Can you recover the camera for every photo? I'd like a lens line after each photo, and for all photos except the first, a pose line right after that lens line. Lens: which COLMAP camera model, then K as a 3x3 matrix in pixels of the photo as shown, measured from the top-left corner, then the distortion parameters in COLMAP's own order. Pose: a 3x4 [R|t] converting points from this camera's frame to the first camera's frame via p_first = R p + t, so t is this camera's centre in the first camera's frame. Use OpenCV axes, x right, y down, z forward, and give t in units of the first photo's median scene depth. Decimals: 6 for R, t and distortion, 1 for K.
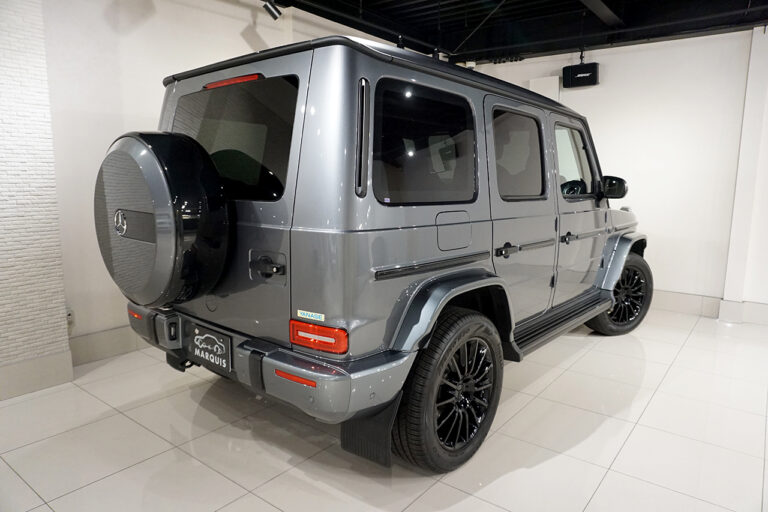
lens RADIAL K [[513.4, 0, 382.5], [0, 513.4, 261.0], [0, 0, 1]] dist [-0.032589, 0.023634]
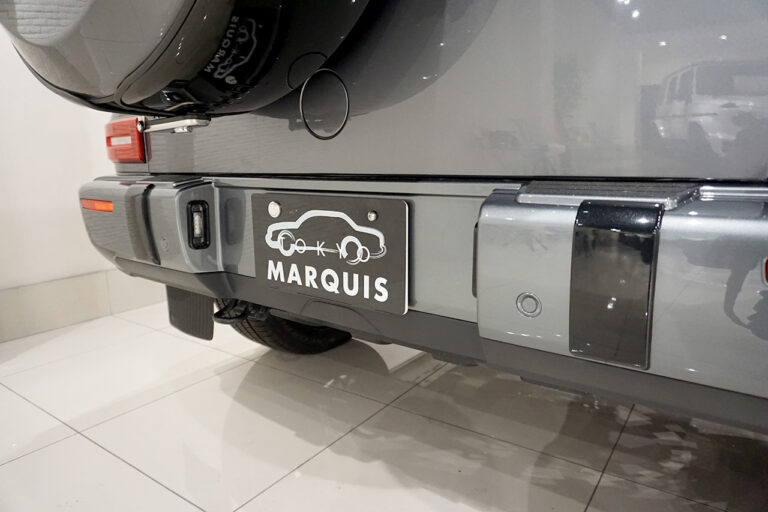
lens RADIAL K [[513.4, 0, 385.2], [0, 513.4, 248.8], [0, 0, 1]] dist [-0.032589, 0.023634]
pose [[0.998226, -0.039351, 0.044678, -0.301738], [0.038293, 0.998971, 0.024292, 0.157268], [-0.045588, -0.022538, 0.998706, 0.641455]]
